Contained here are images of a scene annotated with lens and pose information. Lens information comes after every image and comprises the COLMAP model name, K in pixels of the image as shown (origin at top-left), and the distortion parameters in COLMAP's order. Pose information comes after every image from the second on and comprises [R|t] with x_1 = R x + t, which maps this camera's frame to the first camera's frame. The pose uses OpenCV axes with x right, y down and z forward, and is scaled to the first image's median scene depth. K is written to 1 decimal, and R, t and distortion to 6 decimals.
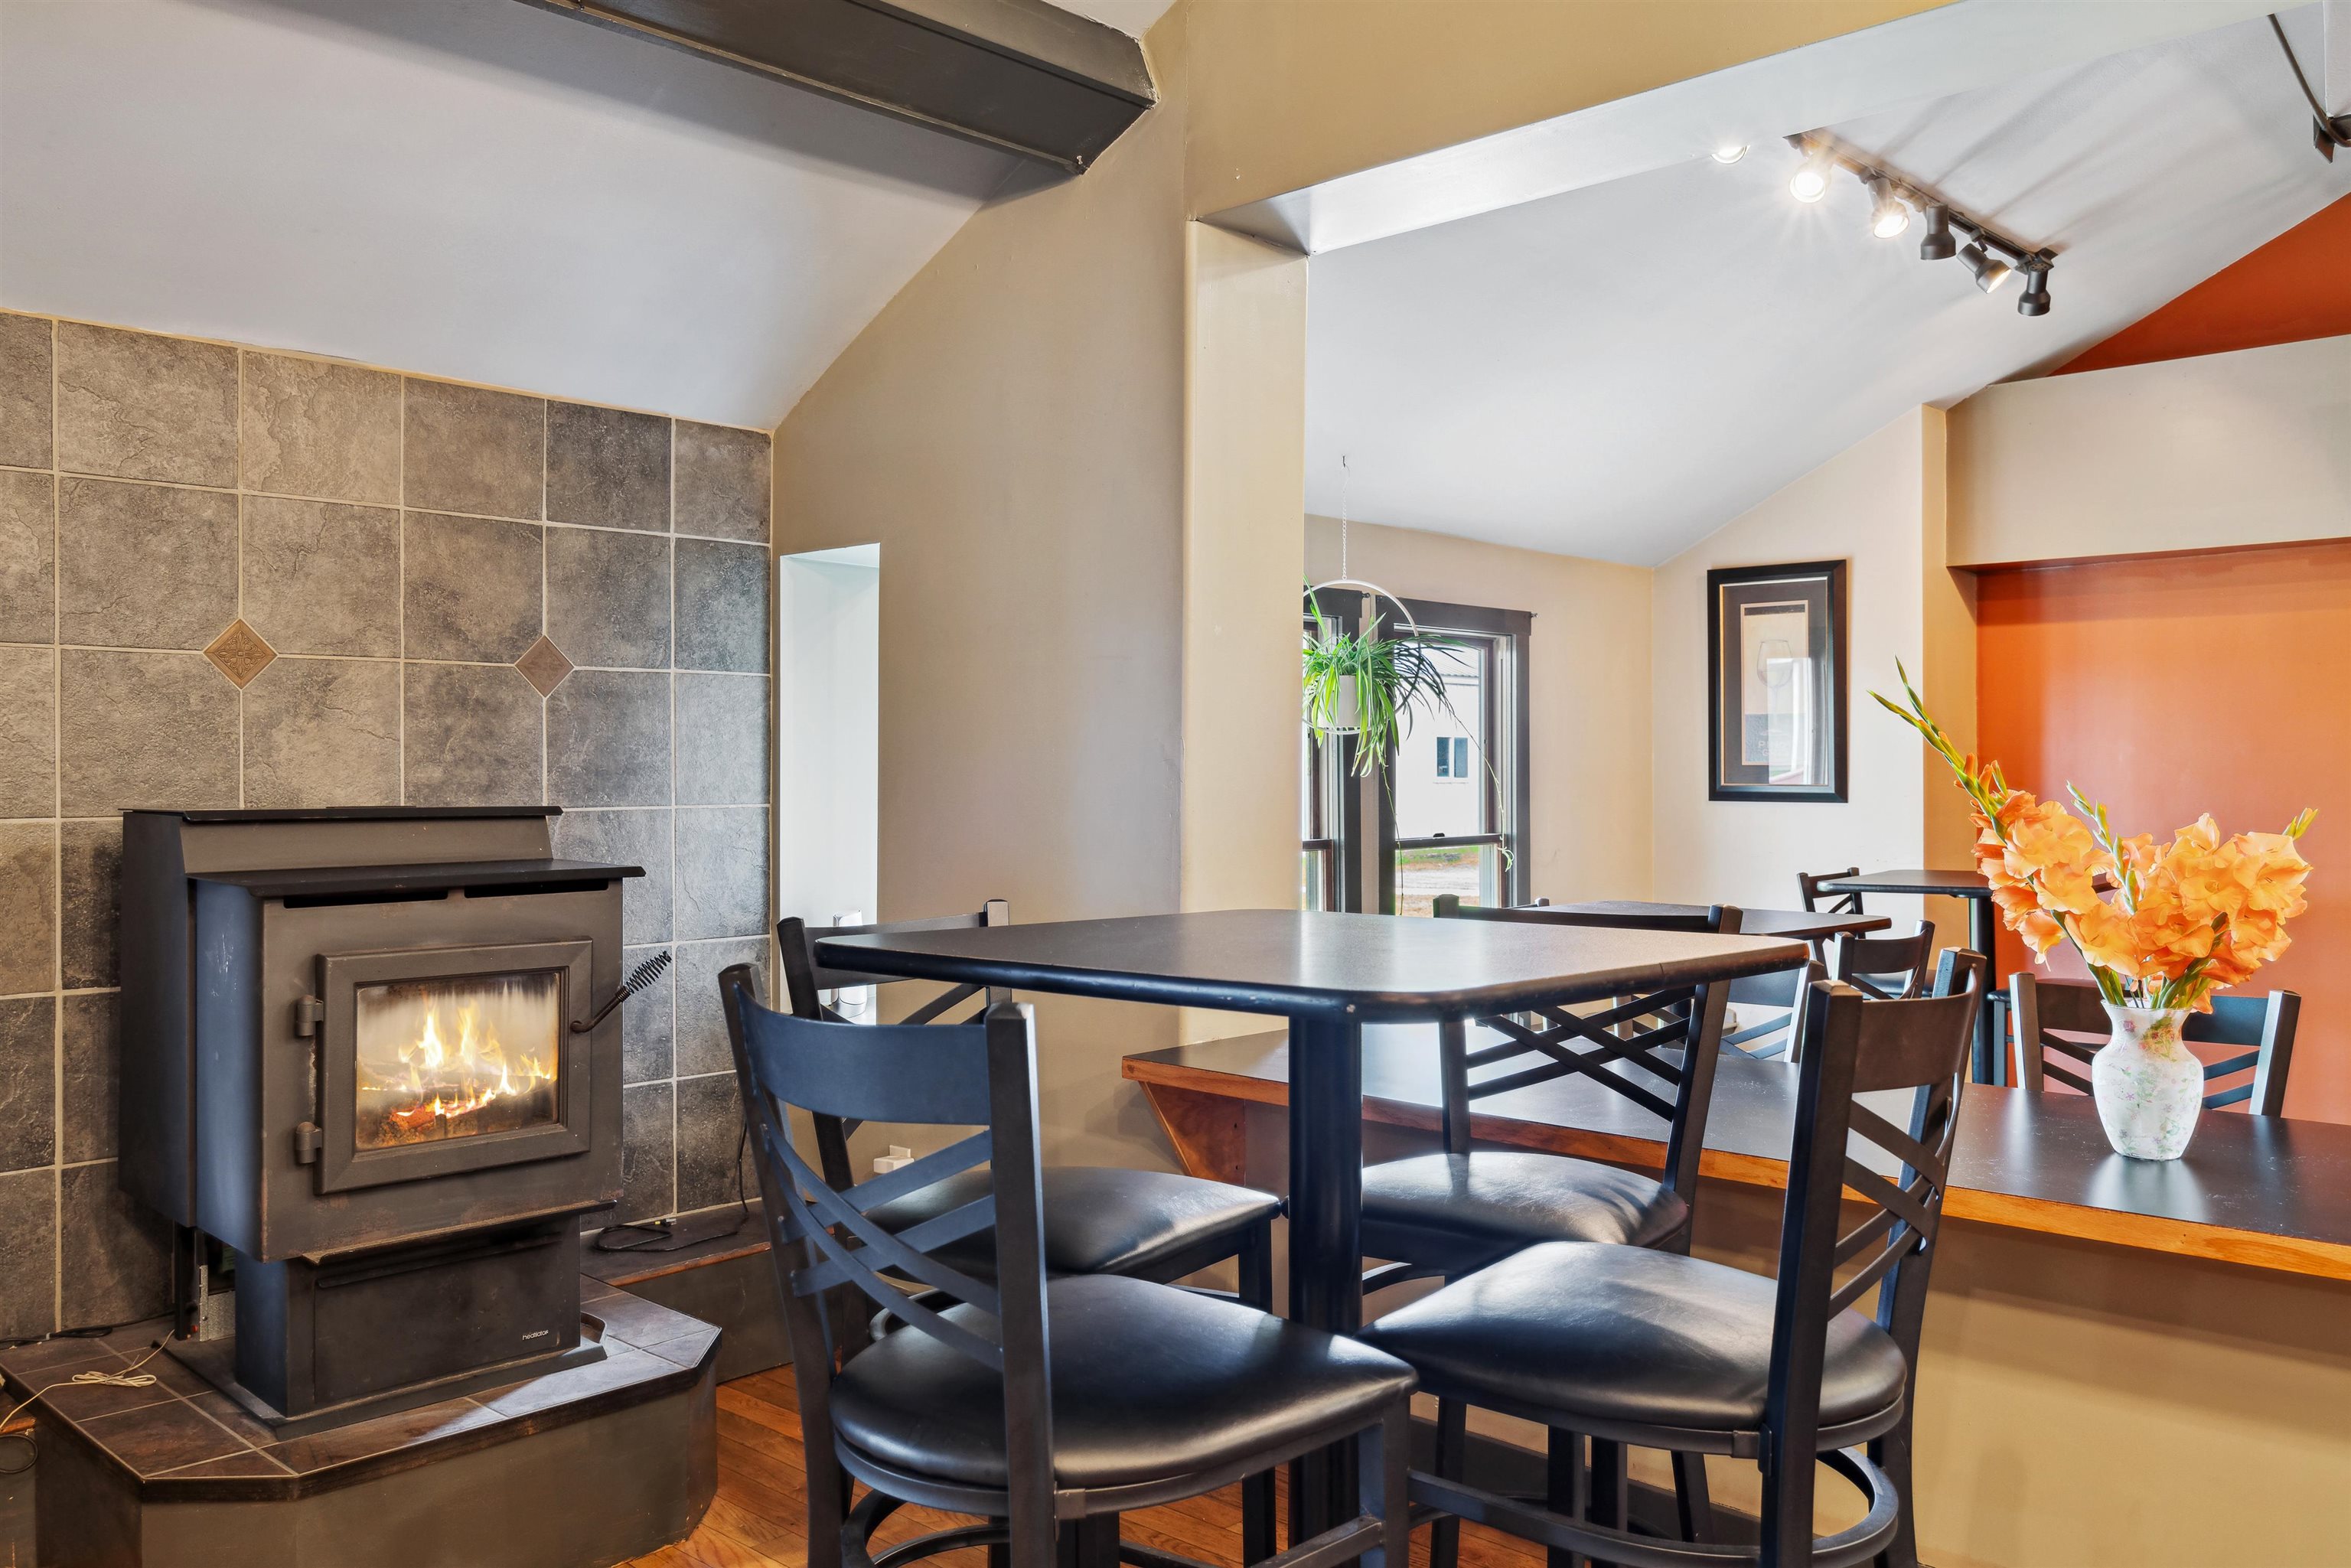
lens RADIAL K [[1835.0, 0, 1181.1], [0, 1835.0, 776.3], [0, 0, 1]] dist [-0.000557, 0.004909]
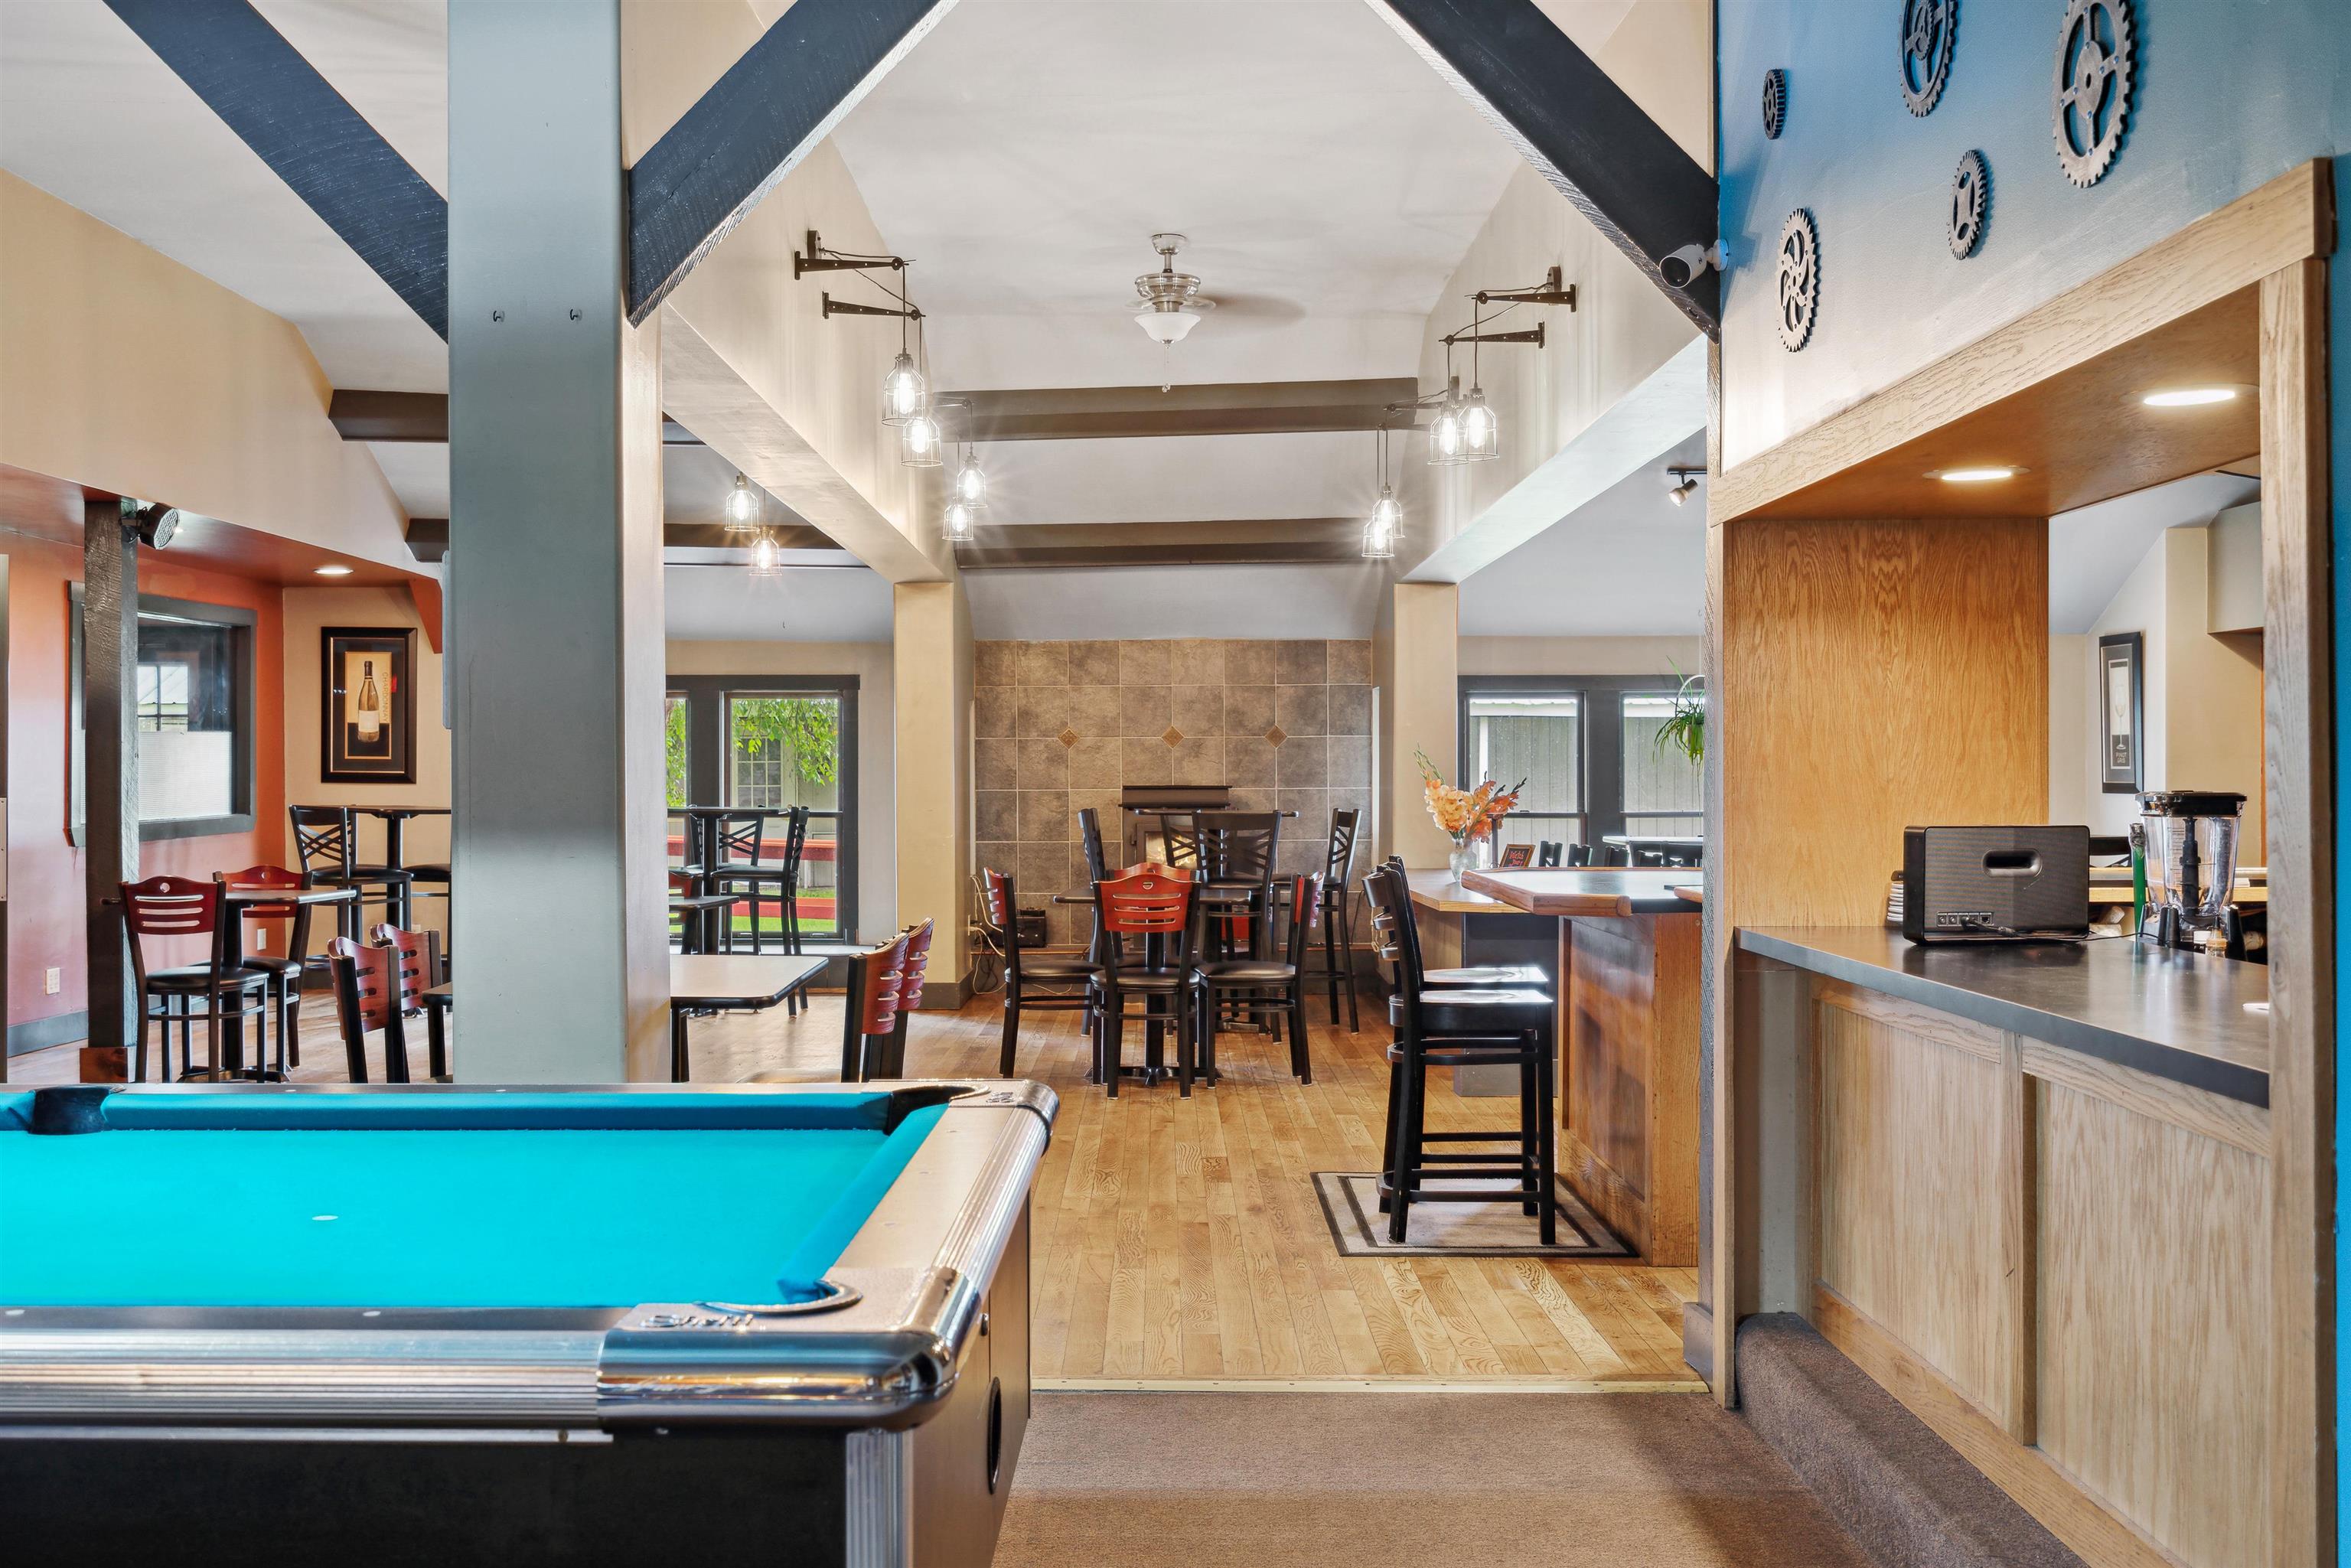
lens RADIAL K [[2352.4, 0, 1173.2], [0, 2352.4, 779.9], [0, 0, 1]] dist [-0.003642, 0.000000]
pose [[0.691321, 0.003880, -0.722537, 2.324711], [-0.000947, 0.999990, 0.004464, -0.011908], [0.722547, -0.002401, 0.691317, -1.725186]]
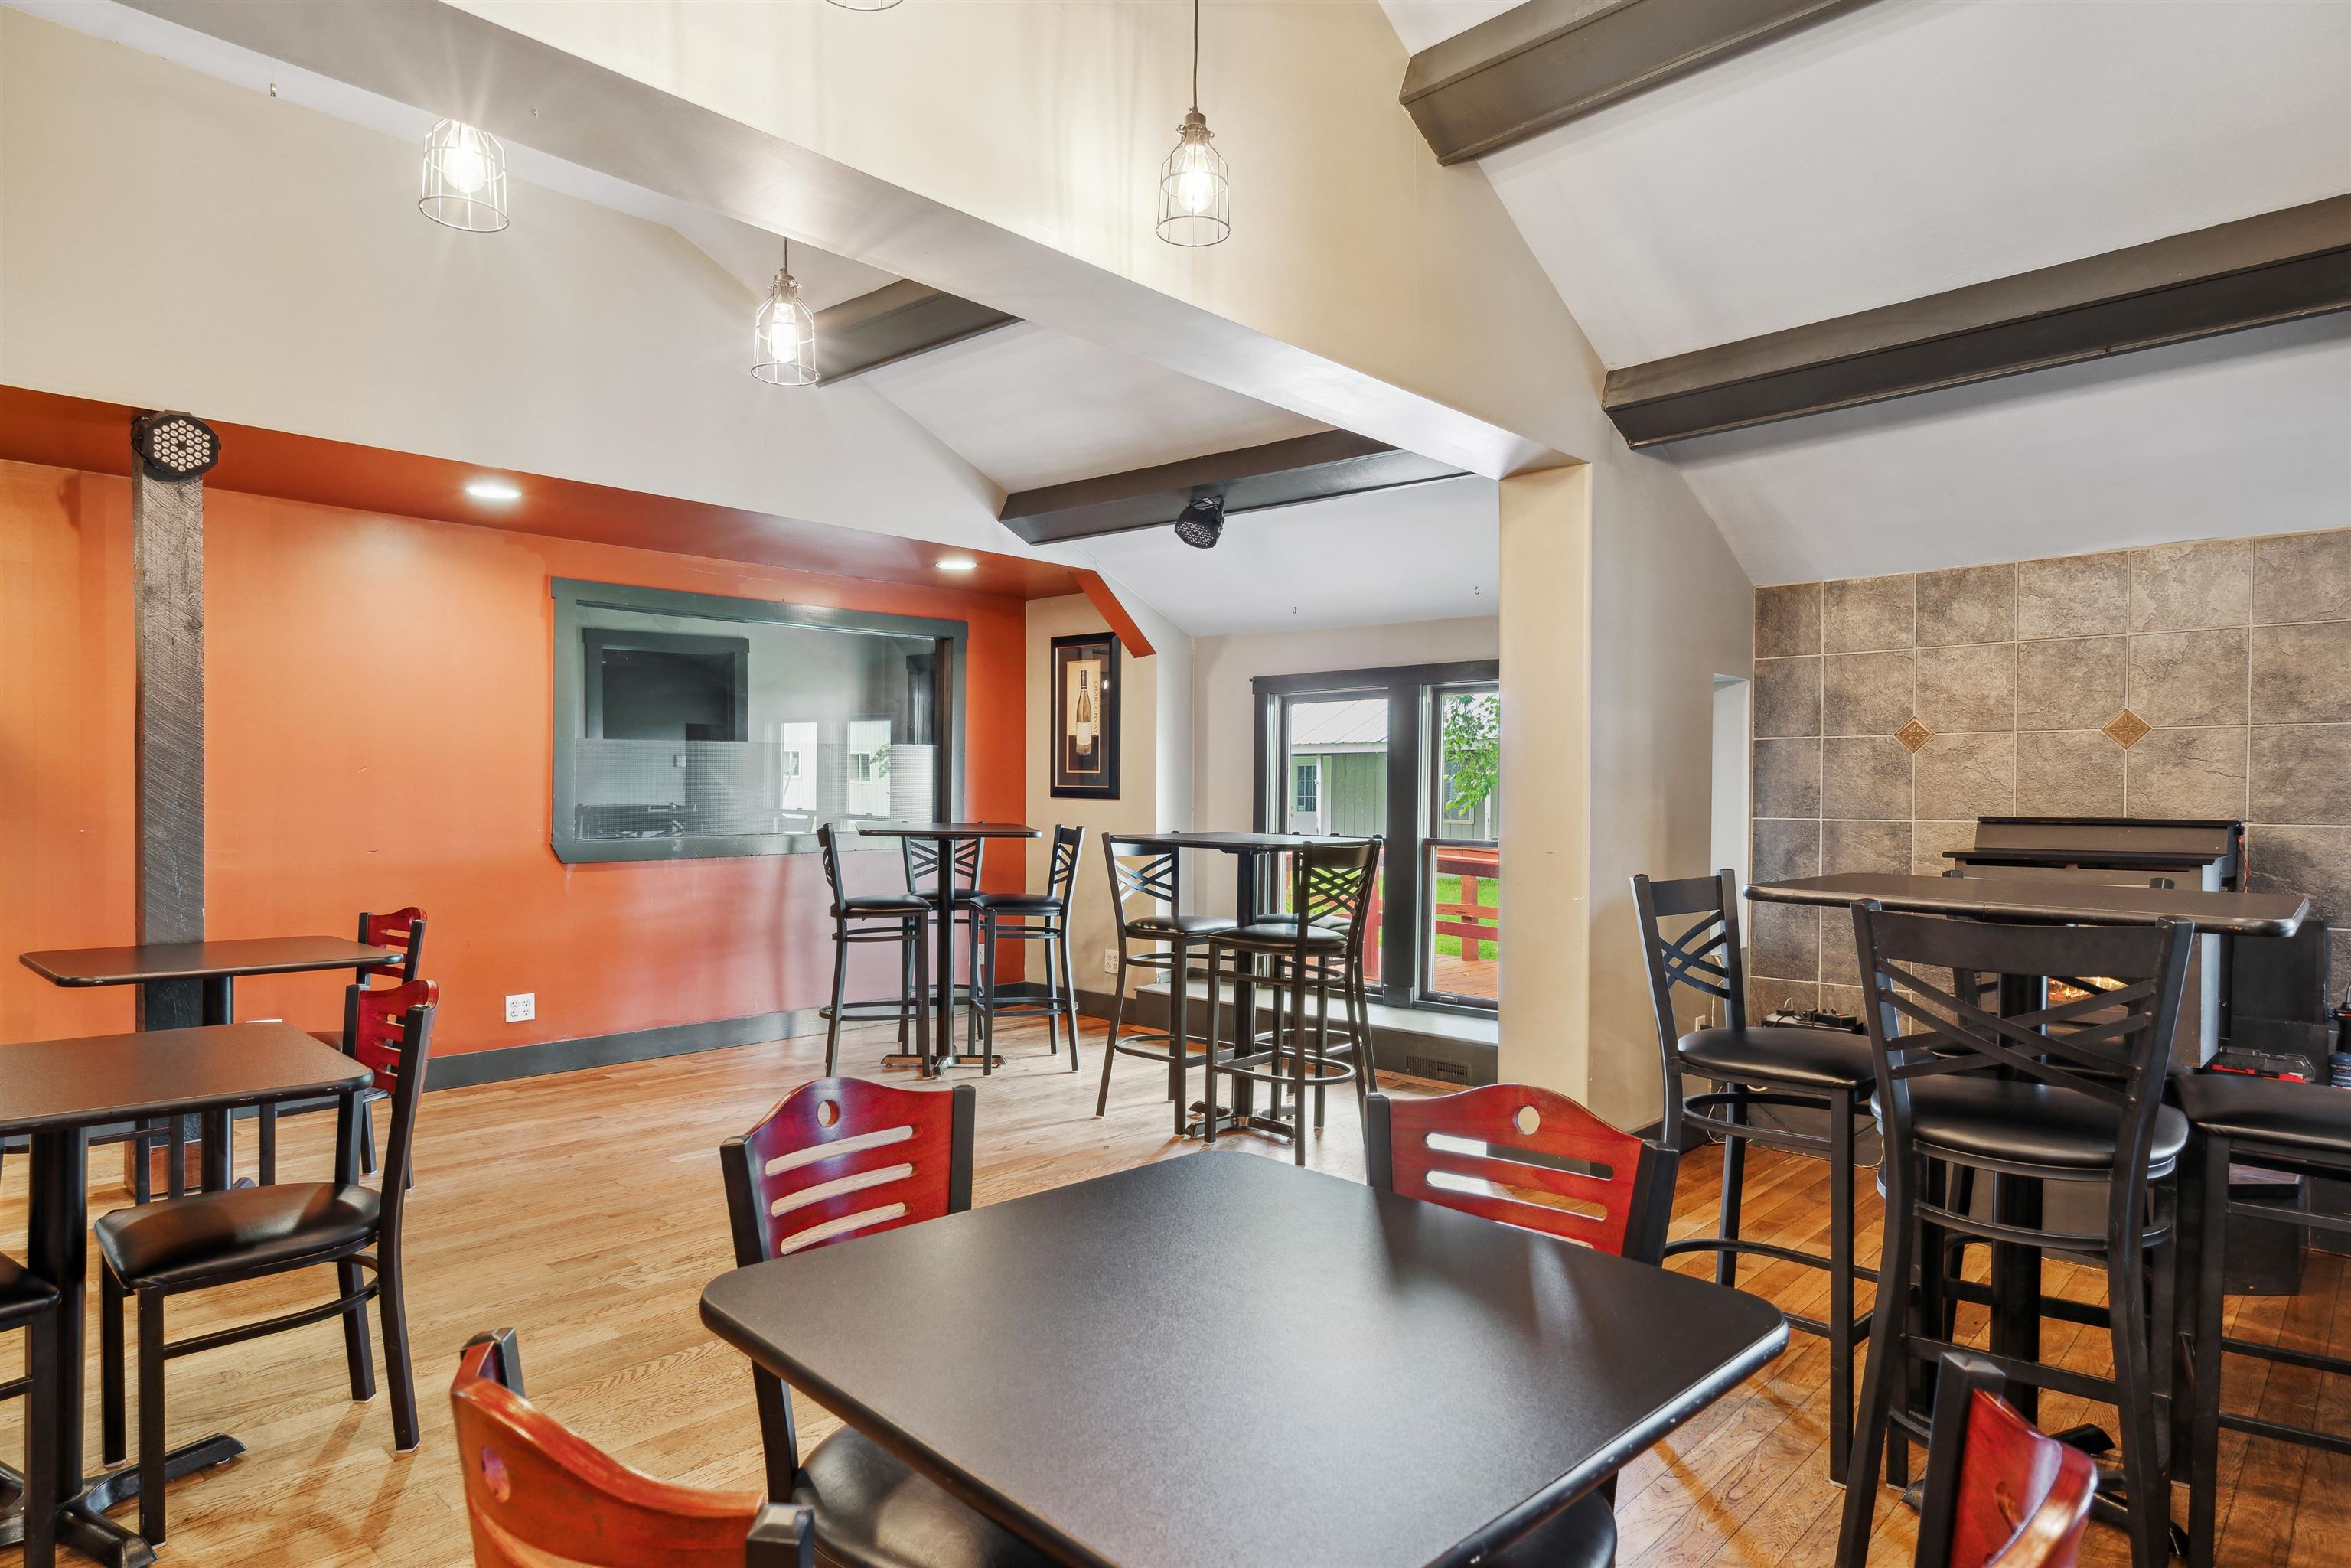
lens RADIAL K [[1361.5, 0, 1141.4], [0, 1361.5, 823.5], [0, 0, 1]] dist [0.008936, 0.001747]
pose [[-0.018038, 0.021597, -0.999604, 0.763773], [-0.010975, 0.999702, 0.021797, 0.003400], [0.999777, 0.011364, -0.017795, 0.102562]]
